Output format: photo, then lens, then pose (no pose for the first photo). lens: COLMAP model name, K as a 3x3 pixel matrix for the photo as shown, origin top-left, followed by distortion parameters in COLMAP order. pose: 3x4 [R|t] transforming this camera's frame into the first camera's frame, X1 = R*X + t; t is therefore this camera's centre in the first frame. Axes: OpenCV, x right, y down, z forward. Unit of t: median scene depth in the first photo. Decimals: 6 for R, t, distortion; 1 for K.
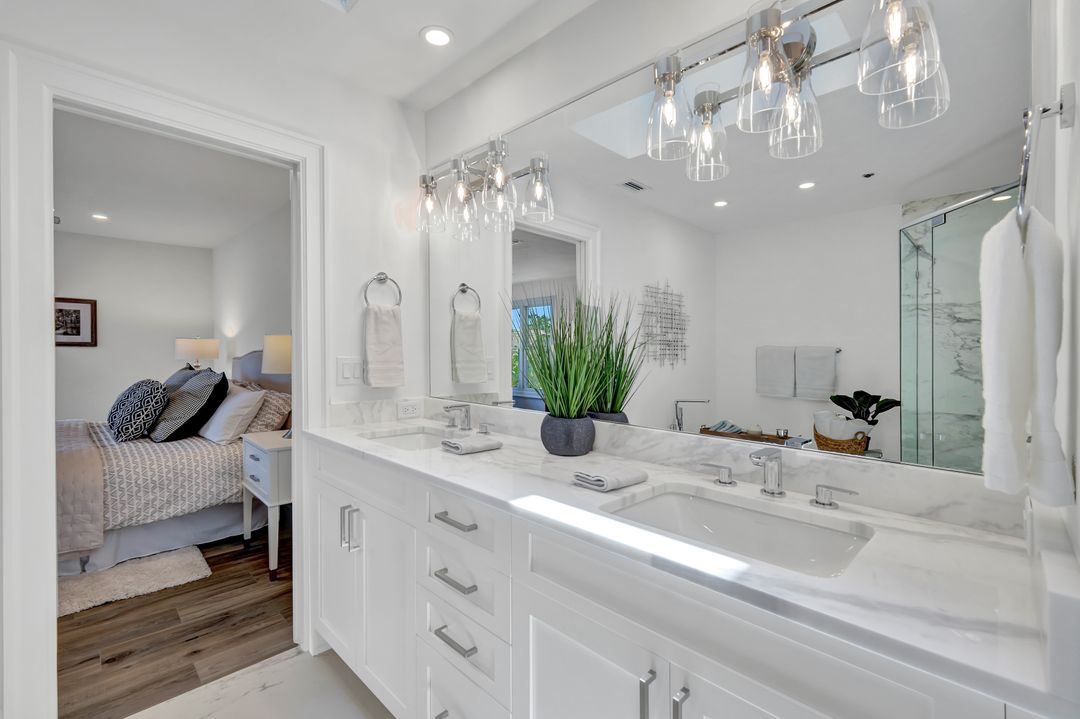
lens RADIAL K [[470.4, 0, 539.2], [0, 470.4, 352.9], [0, 0, 1]] dist [0.004270, 0.000718]
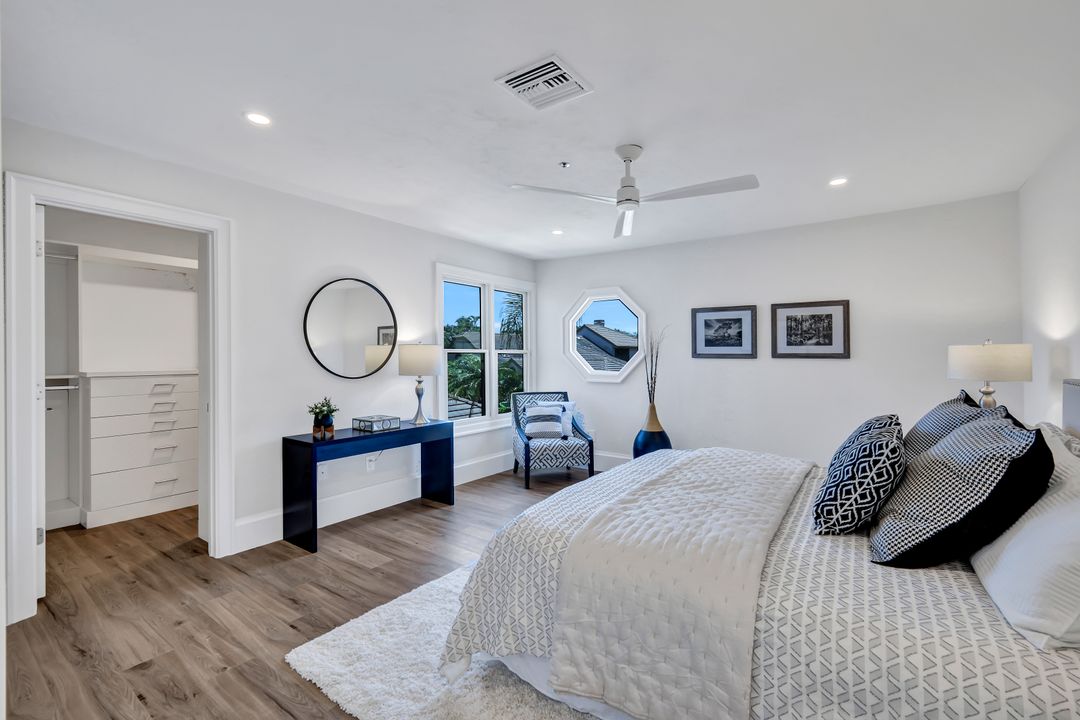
lens RADIAL K [[473.5, 0, 545.8], [0, 473.5, 354.7], [0, 0, 1]] dist [0.001296, 0.000448]
pose [[0.165169, -0.013298, -0.986176, -0.358069], [0.000291, 0.999910, -0.013434, -0.014139], [0.986265, 0.001932, 0.165158, 0.546819]]
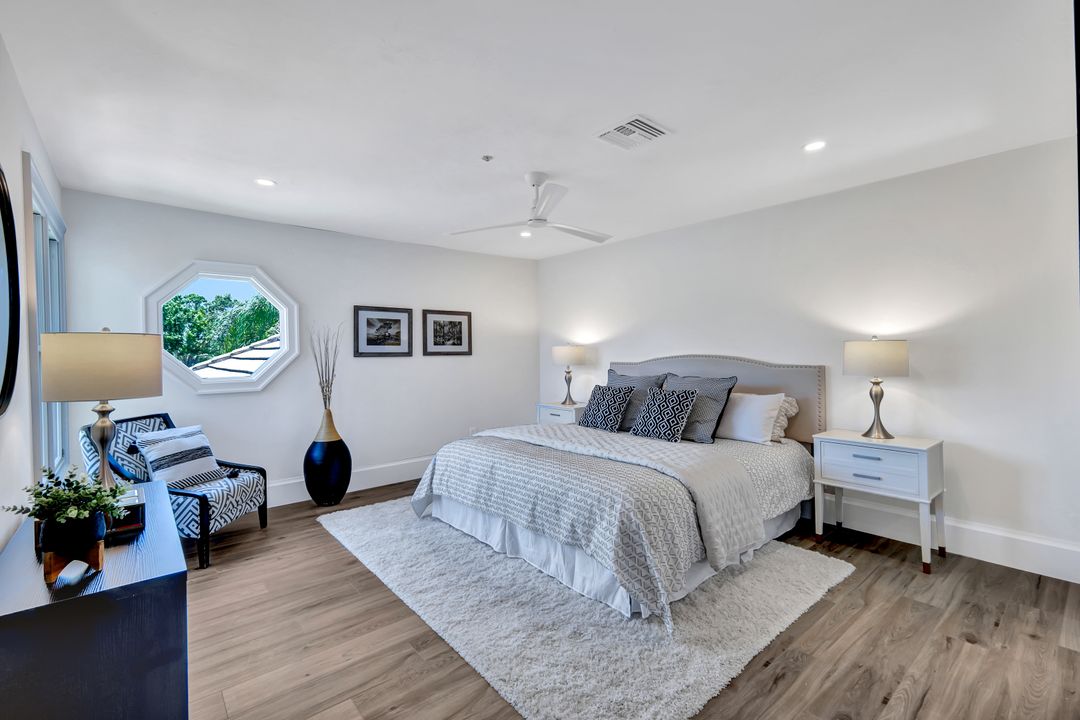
lens RADIAL K [[482.2, 0, 544.3], [0, 482.2, 351.0], [0, 0, 1]] dist [0.003372, 0.001196]
pose [[0.997058, -0.024270, -0.072701, -1.022853], [0.023929, 0.999698, -0.005554, -0.019874], [0.072814, 0.003798, 0.997338, -0.107163]]
